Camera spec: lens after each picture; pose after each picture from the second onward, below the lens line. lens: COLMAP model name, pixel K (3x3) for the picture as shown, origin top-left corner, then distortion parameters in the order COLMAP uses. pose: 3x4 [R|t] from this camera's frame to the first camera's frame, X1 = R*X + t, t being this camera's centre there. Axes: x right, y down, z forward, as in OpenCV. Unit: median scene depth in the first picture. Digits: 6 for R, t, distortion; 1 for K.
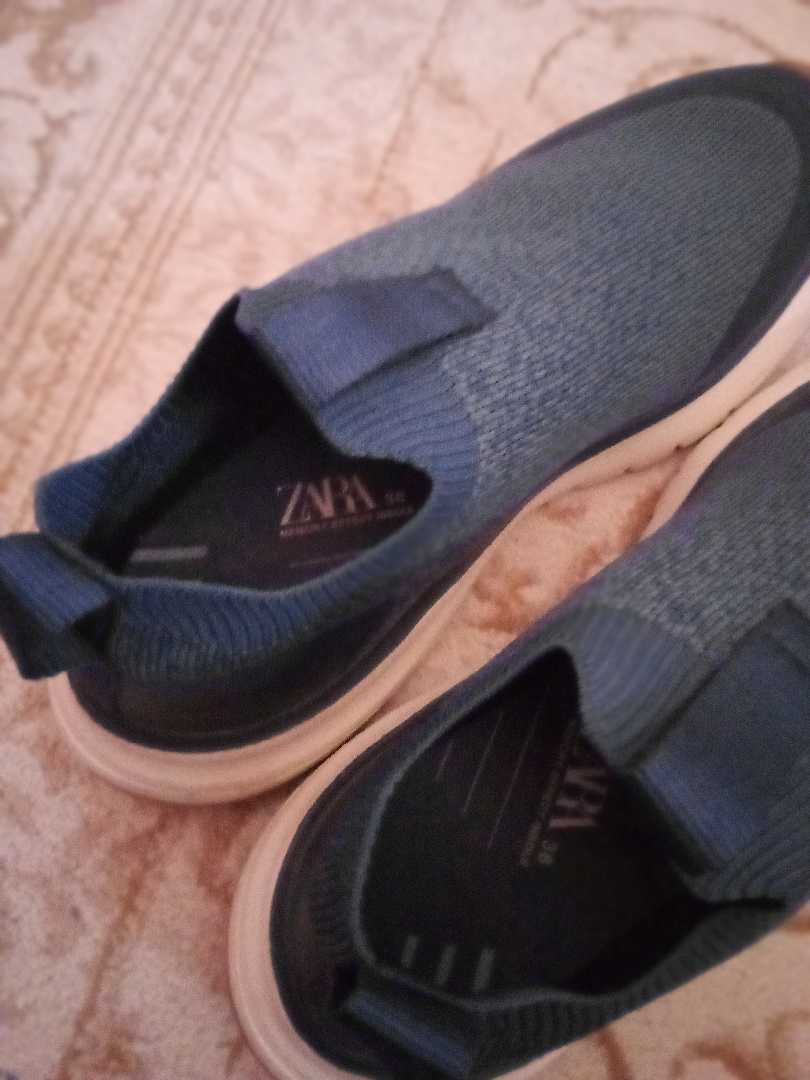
lens RADIAL K [[860.4, 0, 407.8], [0, 860.4, 536.1], [0, 0, 1]] dist [0.089938, -0.155916]
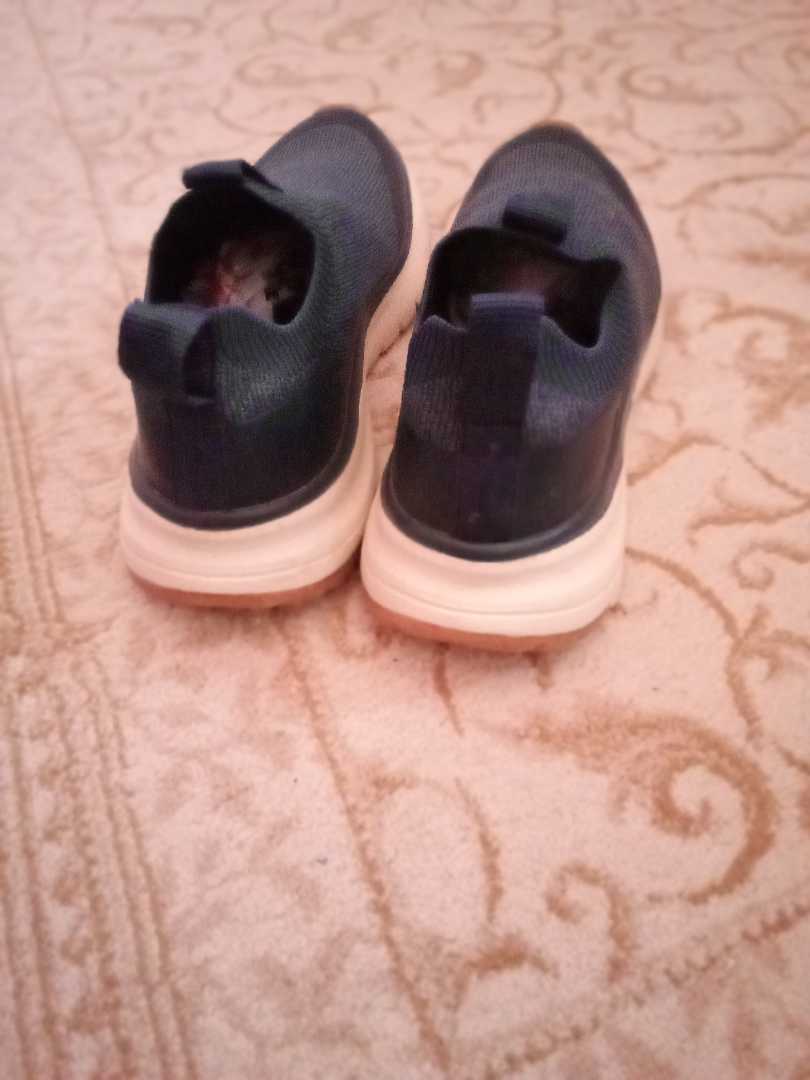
lens RADIAL K [[860.4, 0, 407.8], [0, 860.4, 536.1], [0, 0, 1]] dist [0.089938, -0.155916]
pose [[0.759492, -0.518353, 0.393042, -0.567878], [0.630637, 0.734922, -0.249372, 0.634388], [-0.159592, 0.437263, 0.885060, -0.179670]]
